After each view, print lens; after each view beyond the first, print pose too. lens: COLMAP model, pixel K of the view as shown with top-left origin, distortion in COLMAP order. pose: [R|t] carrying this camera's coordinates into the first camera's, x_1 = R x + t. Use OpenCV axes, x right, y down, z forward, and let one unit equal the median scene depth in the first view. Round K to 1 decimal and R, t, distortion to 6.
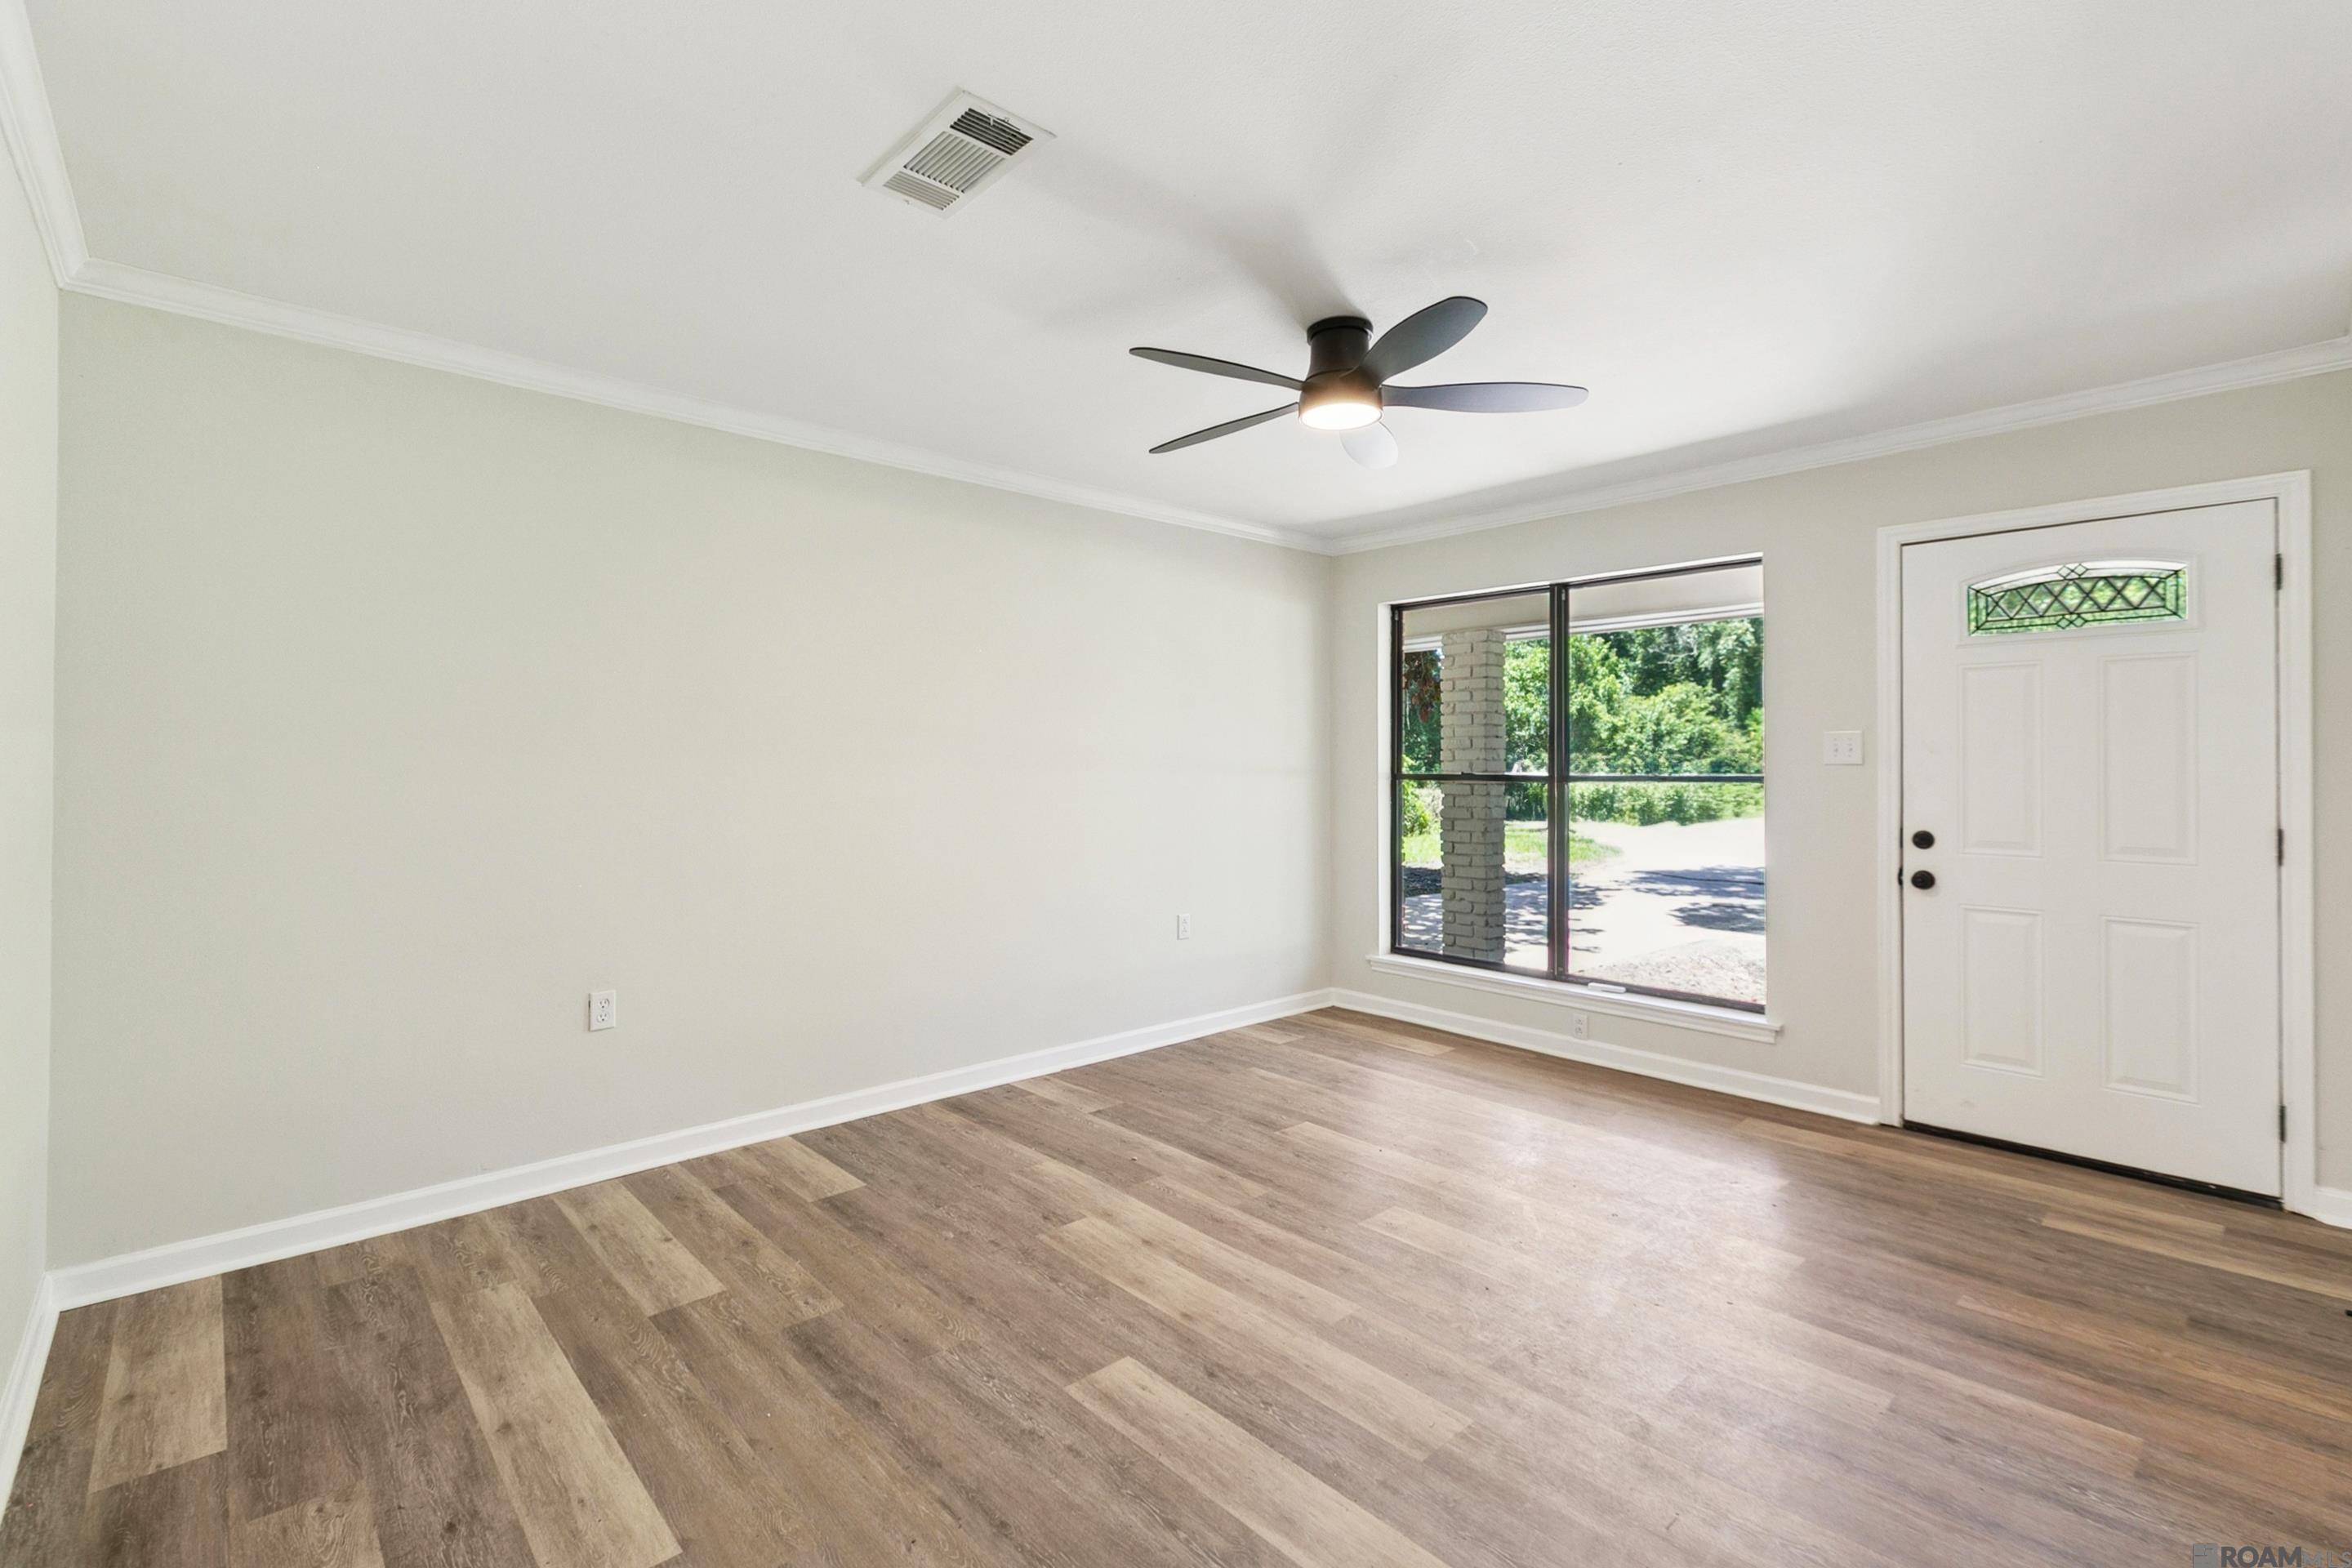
lens RADIAL K [[1052.7, 0, 1162.2], [0, 1052.7, 768.1], [0, 0, 1]] dist [-0.000639, -0.000183]
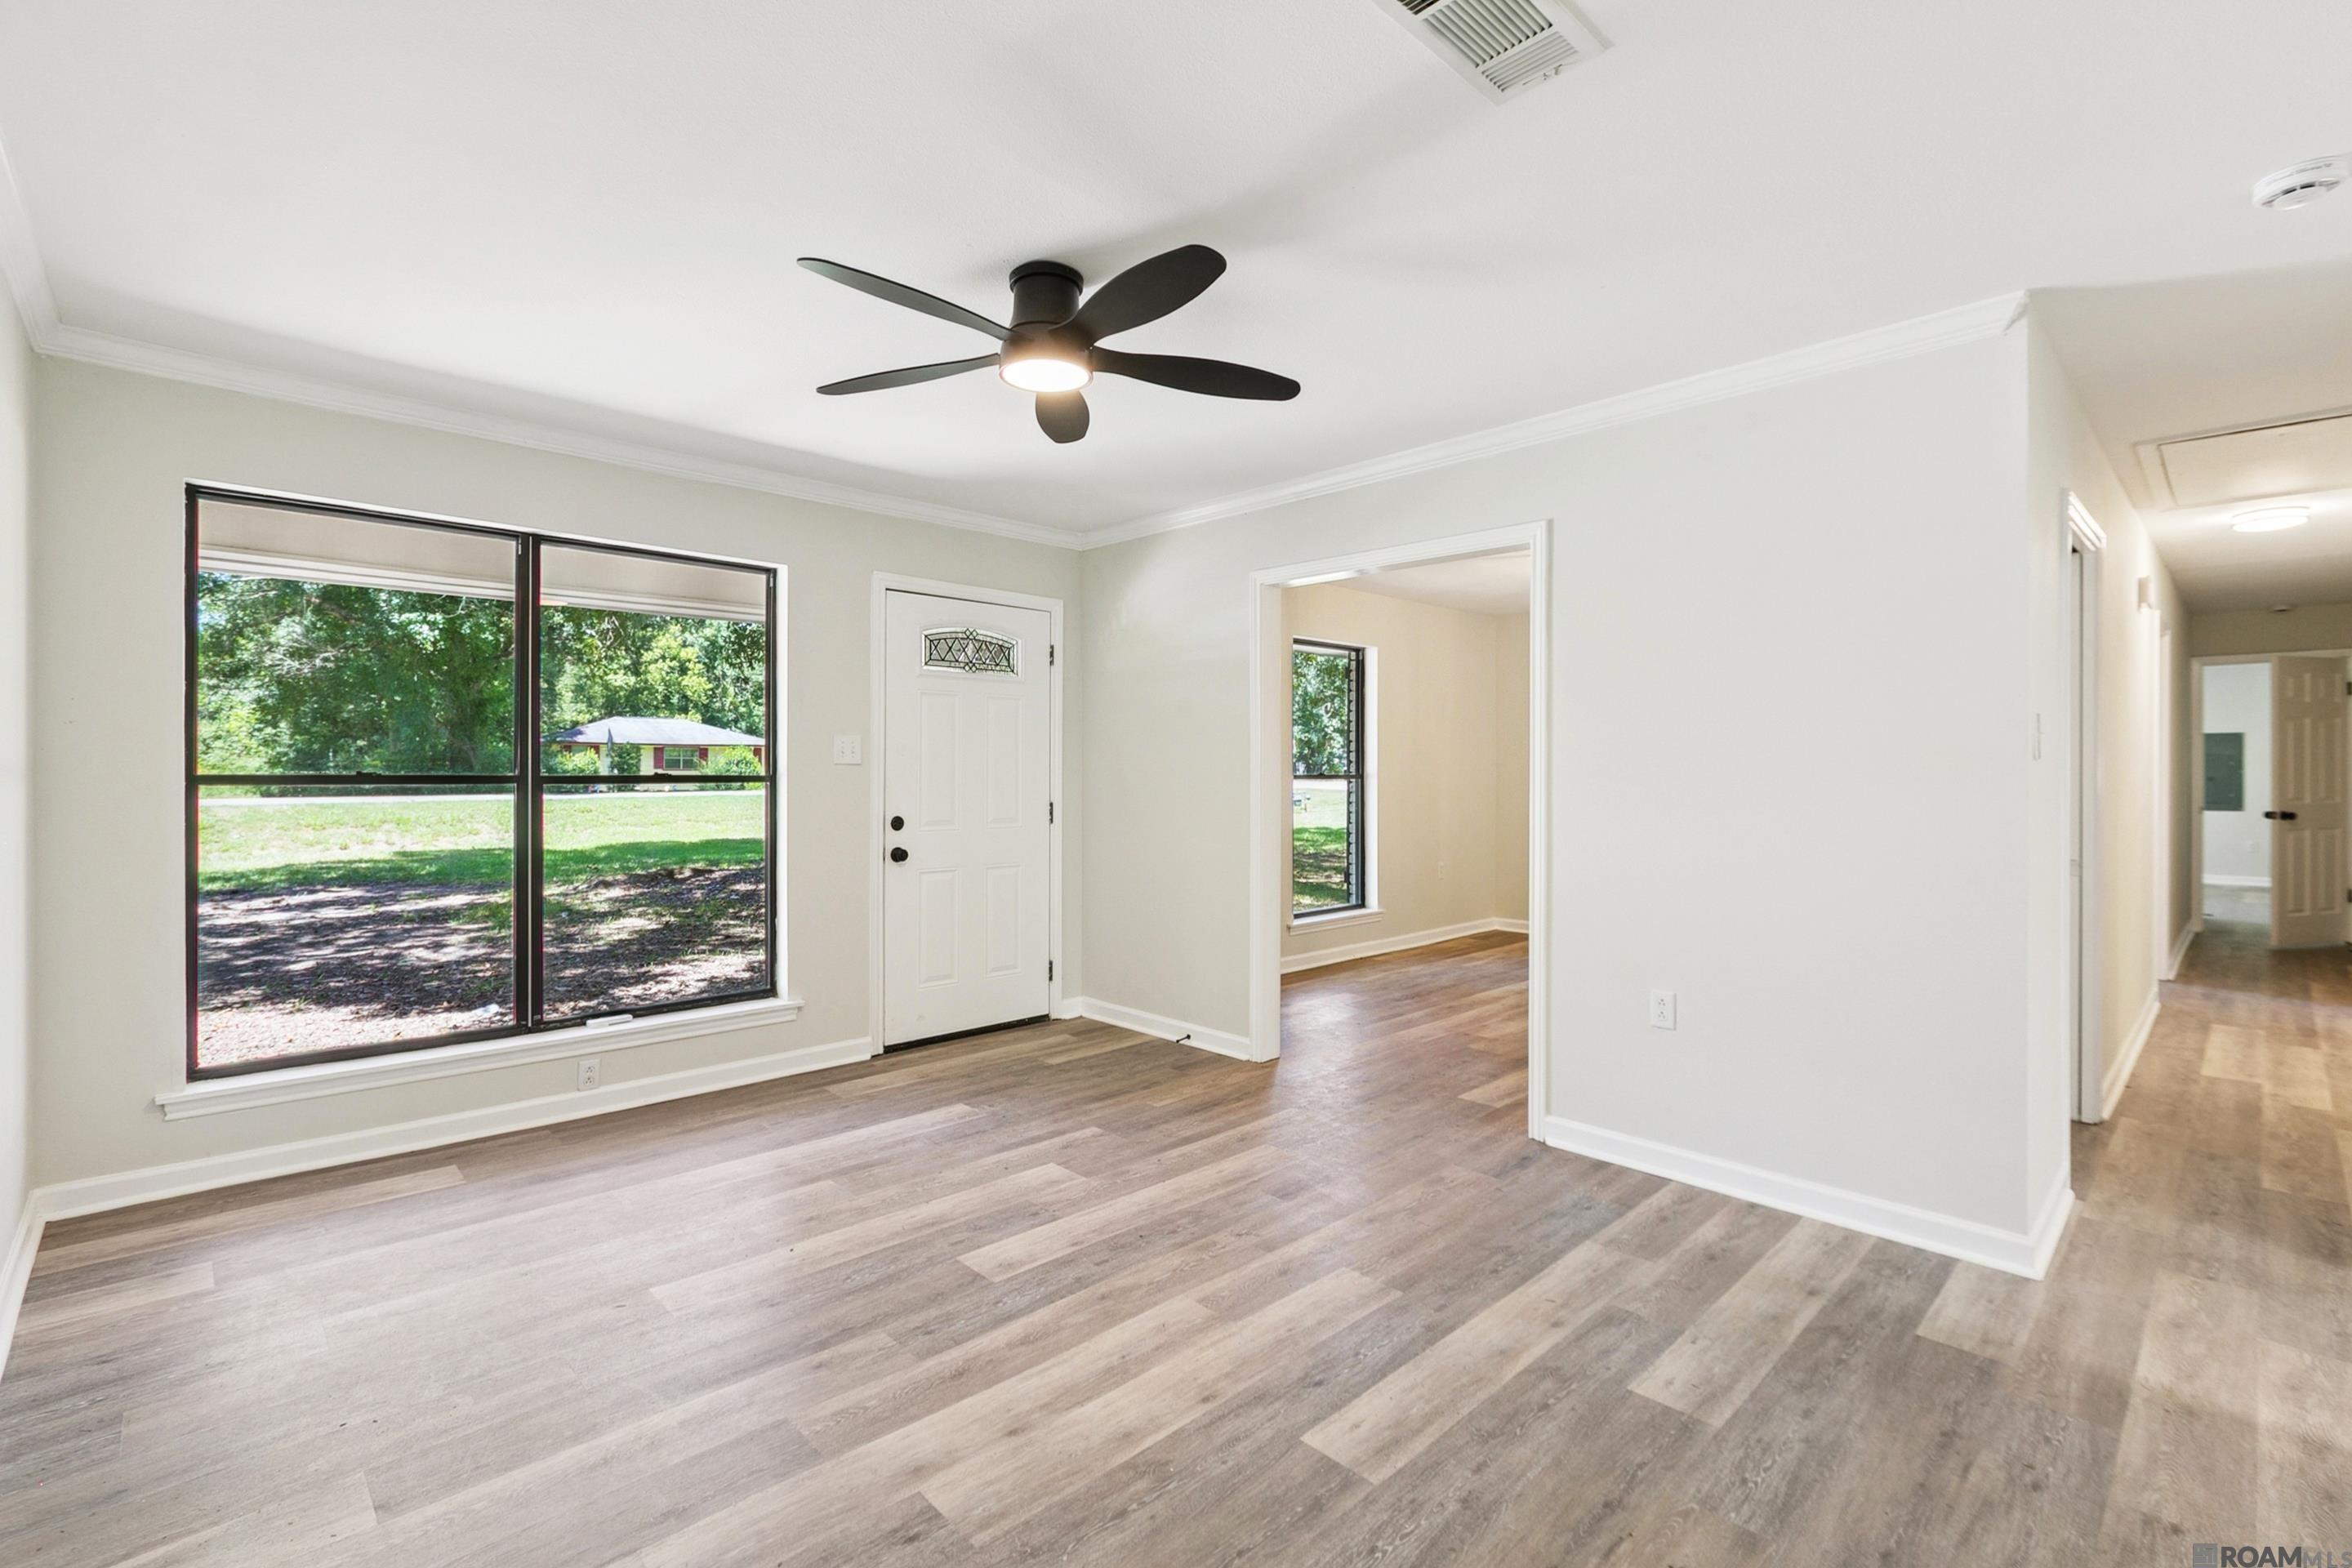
lens RADIAL K [[1052.7, 0, 1161.8], [0, 1052.7, 776.9], [0, 0, 1]] dist [-0.000639, -0.000183]
pose [[-0.031303, -0.010810, 0.999451, -0.715255], [-0.003870, 0.999935, 0.010694, -0.003749], [-0.999502, -0.003533, -0.031343, 0.906074]]
